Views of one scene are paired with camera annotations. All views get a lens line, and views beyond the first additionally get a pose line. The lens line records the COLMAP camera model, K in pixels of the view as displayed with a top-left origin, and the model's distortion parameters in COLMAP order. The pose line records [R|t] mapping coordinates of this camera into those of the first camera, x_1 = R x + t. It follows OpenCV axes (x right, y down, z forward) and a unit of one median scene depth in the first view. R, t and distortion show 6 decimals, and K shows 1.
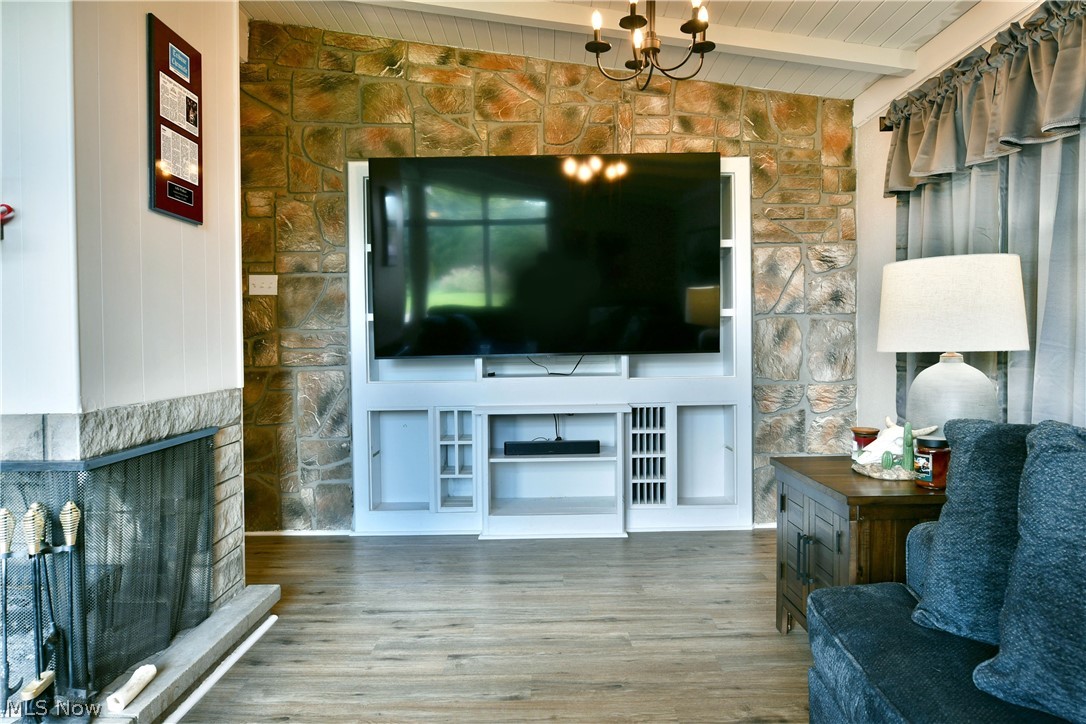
lens RADIAL K [[657.7, 0, 544.3], [0, 657.7, 329.2], [0, 0, 1]] dist [-0.010987, -0.006493]
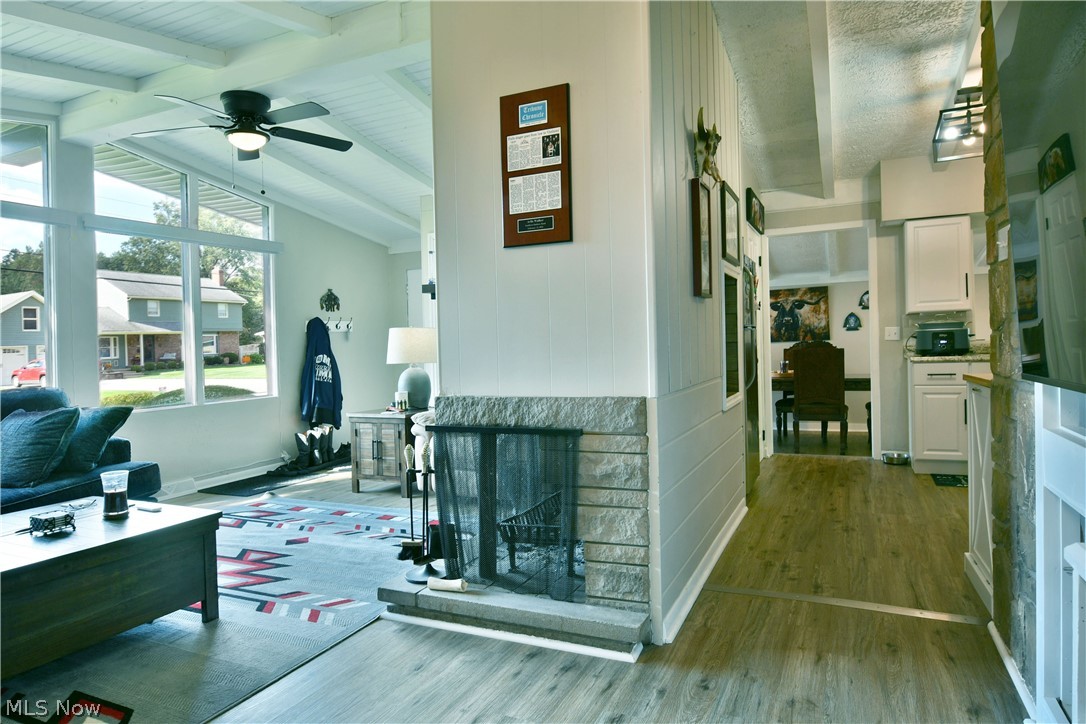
lens RADIAL K [[657.7, 0, 547.1], [0, 657.7, 342.6], [0, 0, 1]] dist [-0.010987, -0.006493]
pose [[-0.407282, 0.023696, -0.912995, 0.378279], [0.049307, 0.998776, 0.003927, 0.001103], [0.911971, -0.043418, -0.407952, 1.079340]]
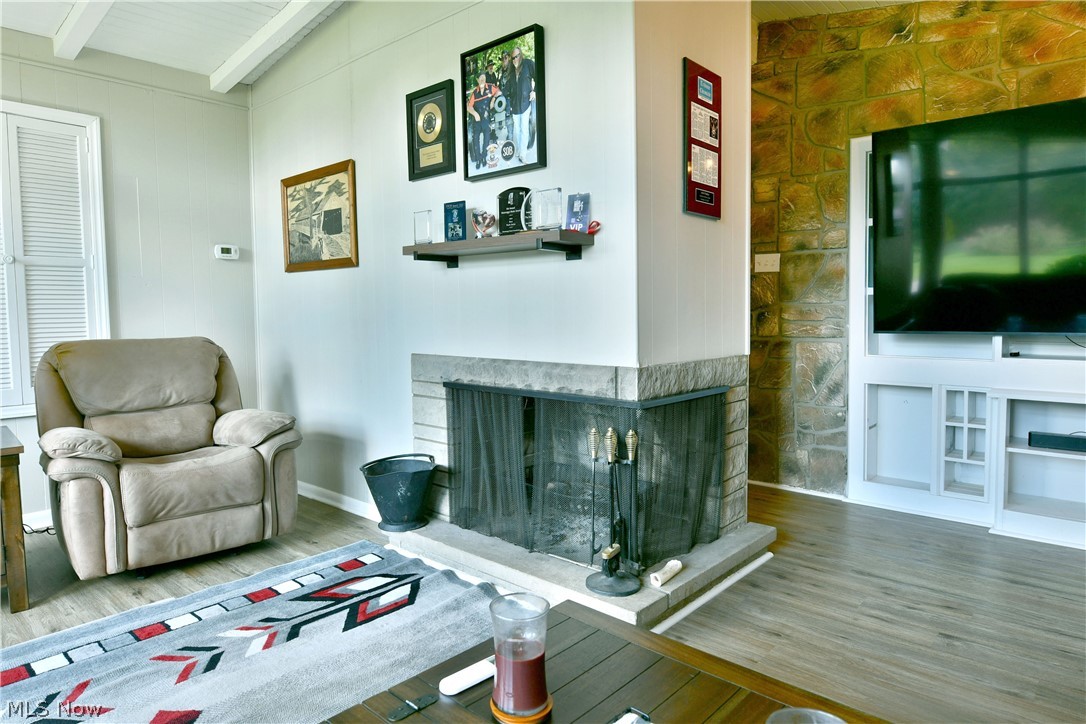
lens RADIAL K [[657.7, 0, 538.1], [0, 657.7, 344.6], [0, 0, 1]] dist [-0.010987, -0.006493]
pose [[0.742607, 0.044296, -0.668260, 0.040009], [0.004316, 0.997473, 0.070915, -0.012764], [0.669713, -0.055547, 0.740540, -0.110748]]
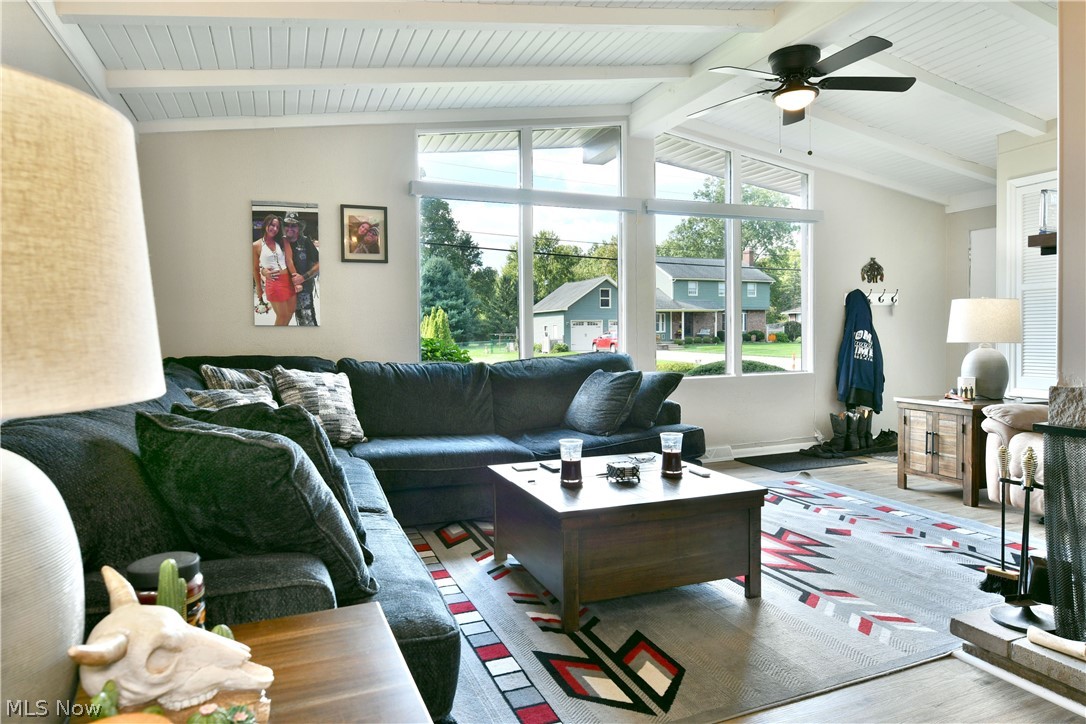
lens RADIAL K [[657.7, 0, 543.1], [0, 657.7, 350.6], [0, 0, 1]] dist [-0.010987, -0.006493]
pose [[-0.925799, 0.033915, -0.376492, 0.333742], [0.029162, 0.999407, 0.018317, 0.009303], [0.376890, 0.005978, -0.926239, 0.977180]]
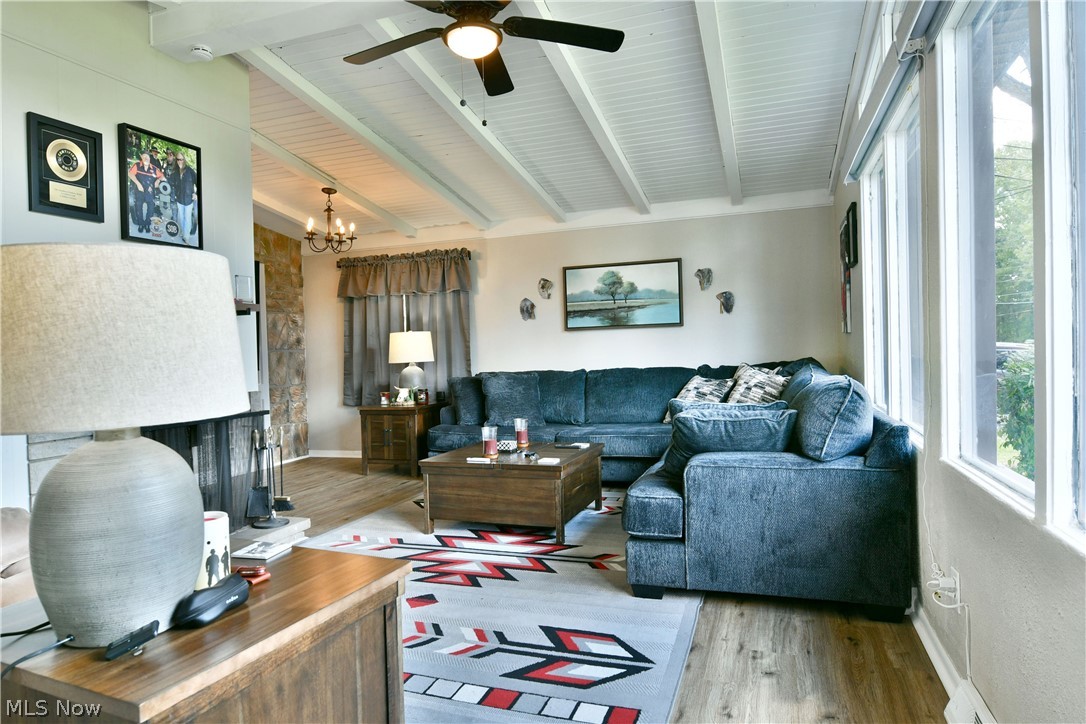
lens RADIAL K [[657.7, 0, 553.0], [0, 657.7, 382.4], [0, 0, 1]] dist [-0.010987, -0.006493]
pose [[0.316344, -0.045062, 0.947574, -1.436483], [0.023139, 0.998941, 0.039779, 0.016314], [-0.948362, 0.009342, 0.317051, -0.411356]]
